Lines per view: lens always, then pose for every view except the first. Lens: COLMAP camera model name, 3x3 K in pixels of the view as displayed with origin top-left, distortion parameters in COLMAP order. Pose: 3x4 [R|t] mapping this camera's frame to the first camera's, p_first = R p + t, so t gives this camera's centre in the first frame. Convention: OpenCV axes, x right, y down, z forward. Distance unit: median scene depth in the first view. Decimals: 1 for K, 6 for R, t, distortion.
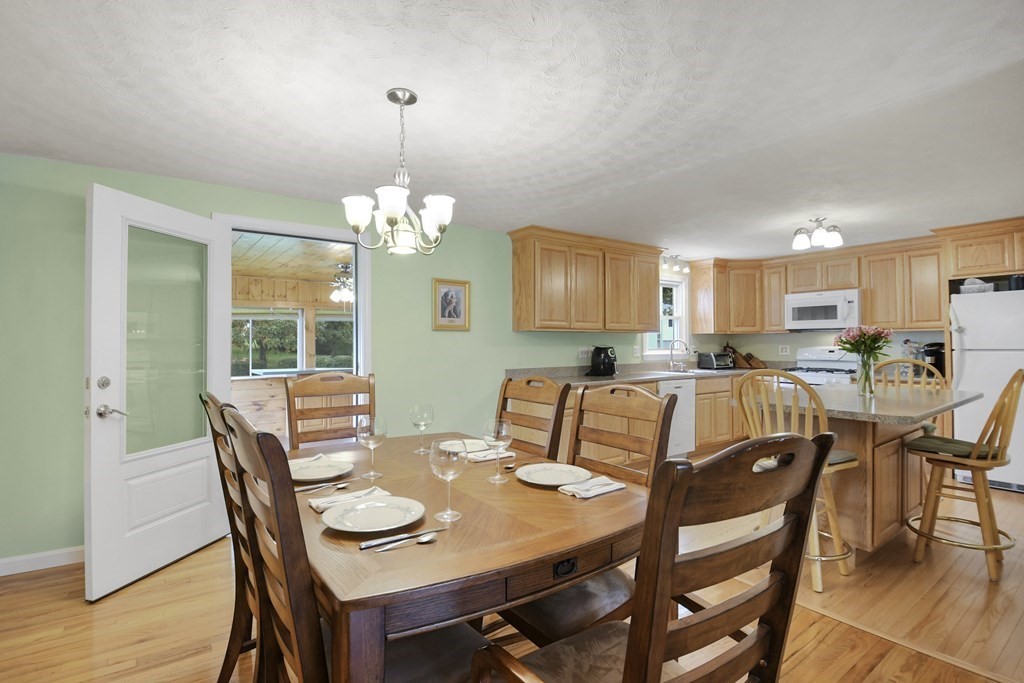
lens RADIAL K [[484.4, 0, 503.2], [0, 484.4, 340.2], [0, 0, 1]] dist [-0.001019, -0.009301]
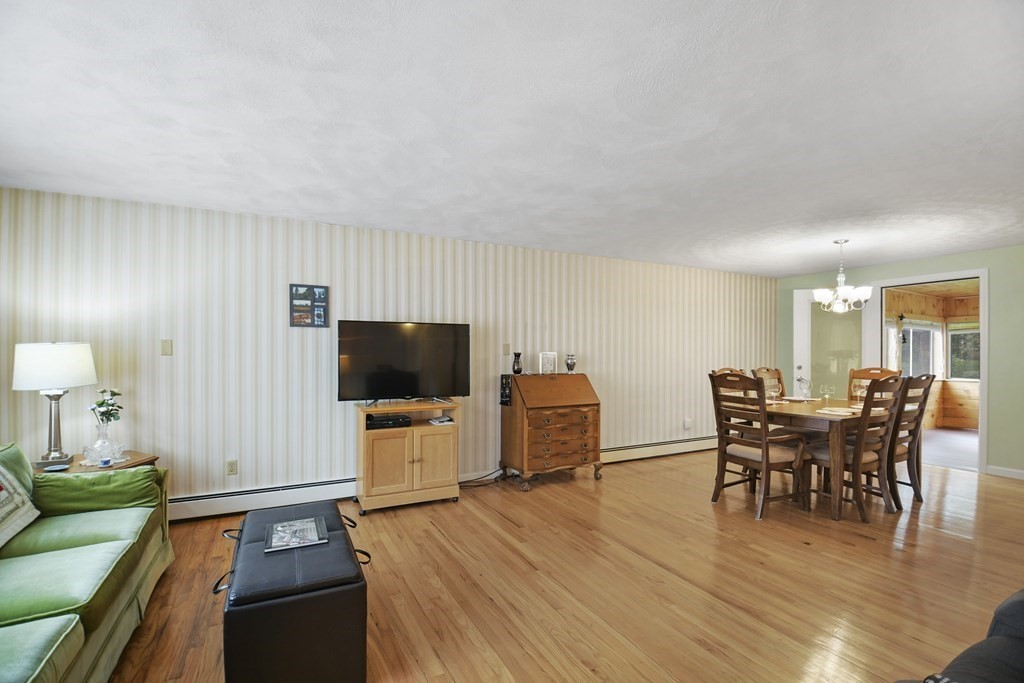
lens RADIAL K [[454.9, 0, 505.1], [0, 454.9, 346.6], [0, 0, 1]] dist [-0.001378, -0.015825]
pose [[-0.150078, -0.005332, -0.988660, 0.879428], [0.009393, 0.999933, -0.006819, -0.009735], [0.988630, -0.010309, -0.150017, -0.087758]]
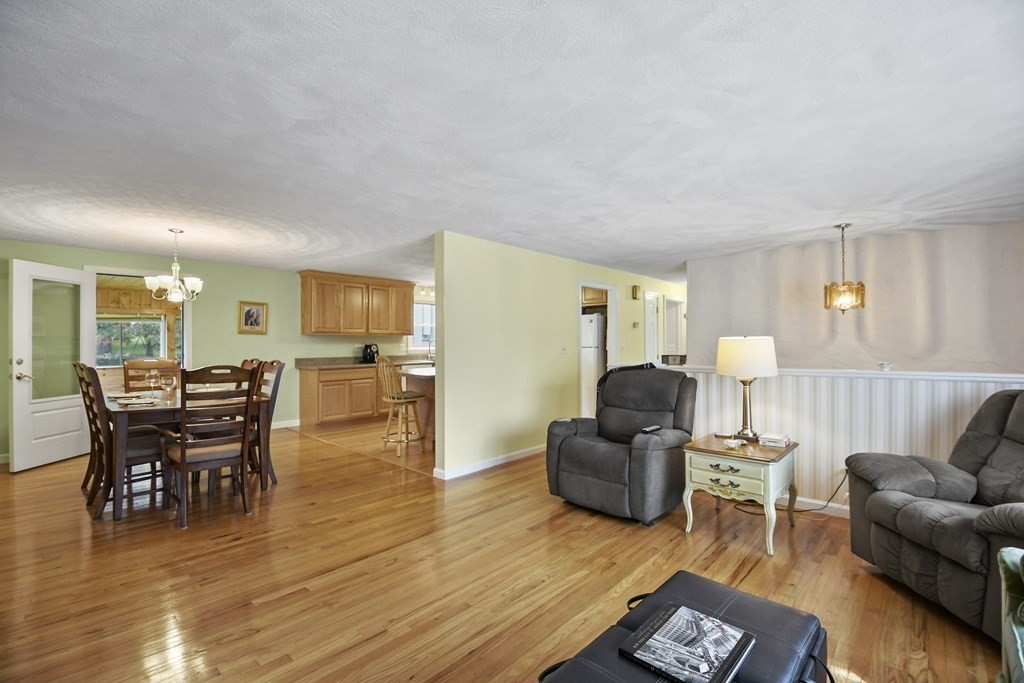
lens RADIAL K [[454.9, 0, 505.1], [0, 454.9, 346.6], [0, 0, 1]] dist [-0.001378, -0.015825]
pose [[0.981205, 0.004018, 0.192926, 0.361412], [-0.007648, 0.999807, 0.018075, -0.009253], [-0.192816, -0.019211, 0.981047, -0.549855]]
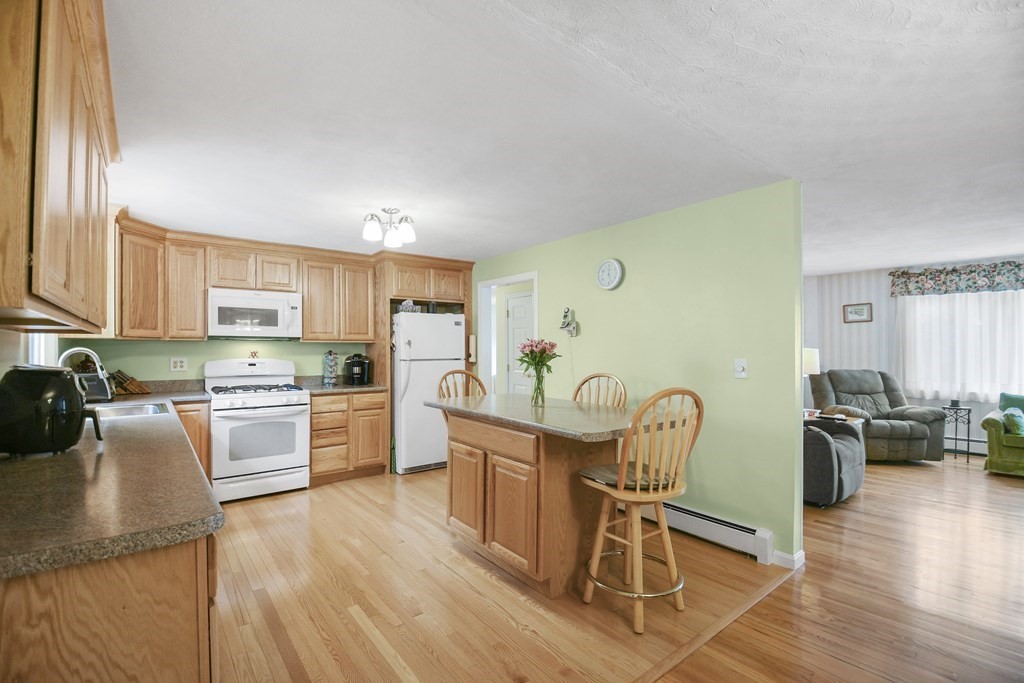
lens RADIAL K [[455.9, 0, 508.7], [0, 455.9, 344.6], [0, 0, 1]] dist [0.001263, -0.014845]
pose [[-0.048786, 0.011690, 0.998741, -0.133099], [-0.006103, 0.999909, -0.012002, -0.004841], [-0.998791, -0.006681, -0.048710, 0.688688]]
